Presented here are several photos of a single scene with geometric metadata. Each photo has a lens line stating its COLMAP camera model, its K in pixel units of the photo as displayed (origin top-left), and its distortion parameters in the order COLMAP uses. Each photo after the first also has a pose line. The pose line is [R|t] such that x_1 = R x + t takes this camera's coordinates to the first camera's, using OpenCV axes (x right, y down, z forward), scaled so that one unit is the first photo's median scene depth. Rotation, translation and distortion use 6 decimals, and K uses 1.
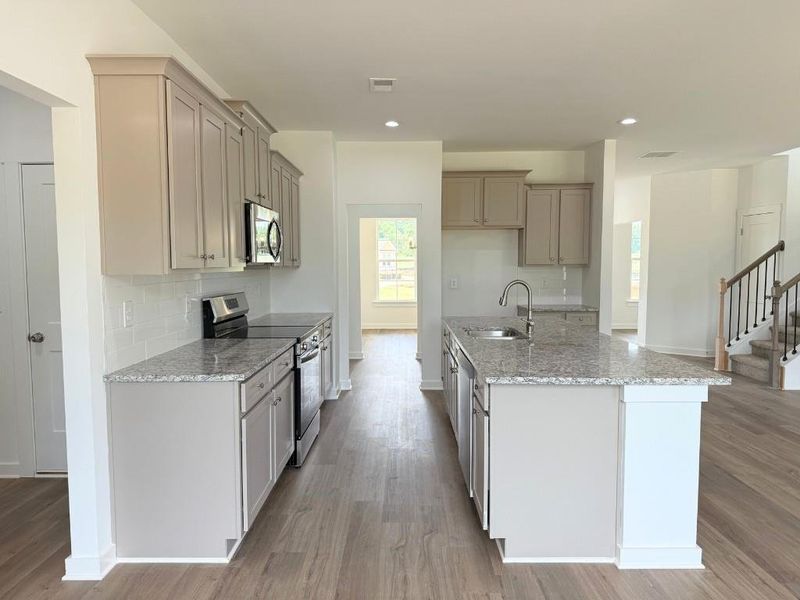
lens RADIAL K [[561.1, 0, 399.6], [0, 561.1, 298.4], [0, 0, 1]] dist [0.039702, -0.045295]
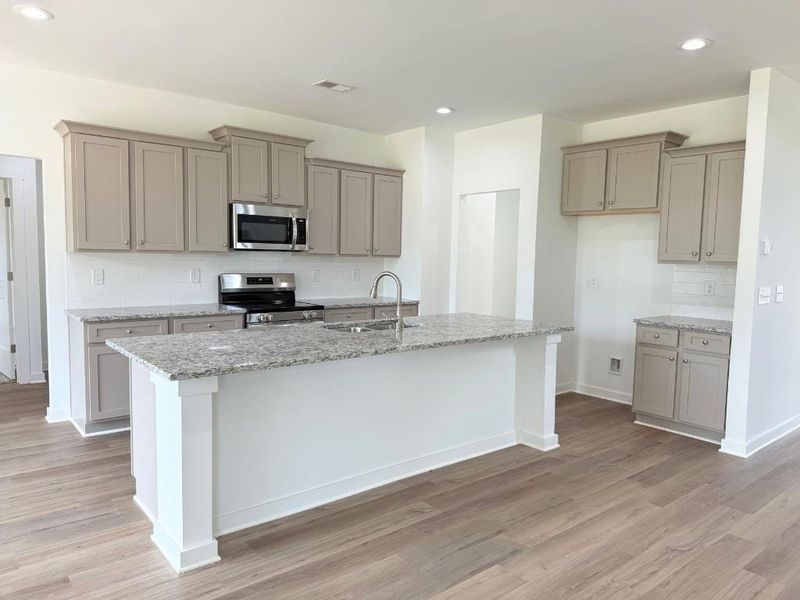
lens RADIAL K [[561.1, 0, 401.7], [0, 561.1, 302.3], [0, 0, 1]] dist [0.039702, -0.045295]
pose [[0.641773, 0.088206, -0.761806, 0.935099], [-0.069994, 0.995955, 0.056352, -0.037599], [0.763694, 0.017156, 0.645350, 0.422616]]
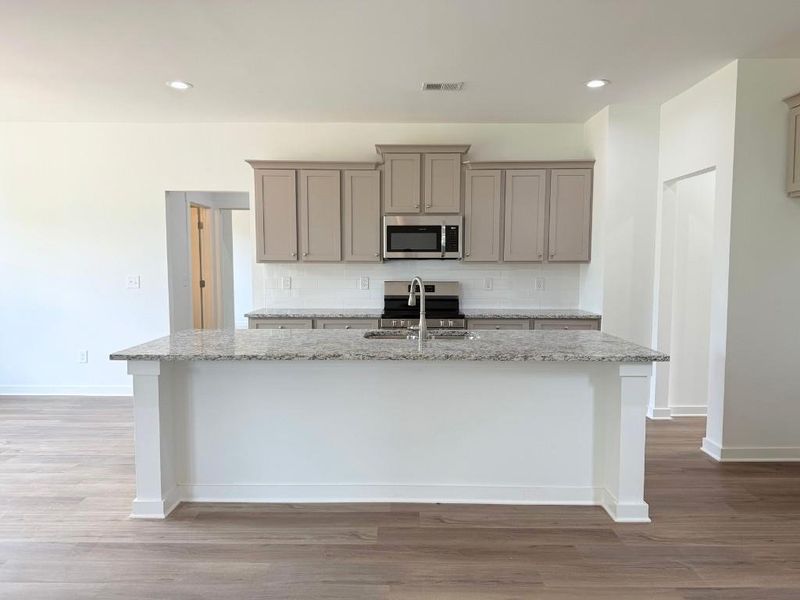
lens RADIAL K [[561.1, 0, 398.8], [0, 561.1, 303.9], [0, 0, 1]] dist [0.039702, -0.045295]
pose [[0.003475, 0.083849, -0.996472, 1.012781], [-0.058581, 0.994784, 0.083502, -0.052478], [0.998277, 0.058085, 0.008369, 0.733076]]
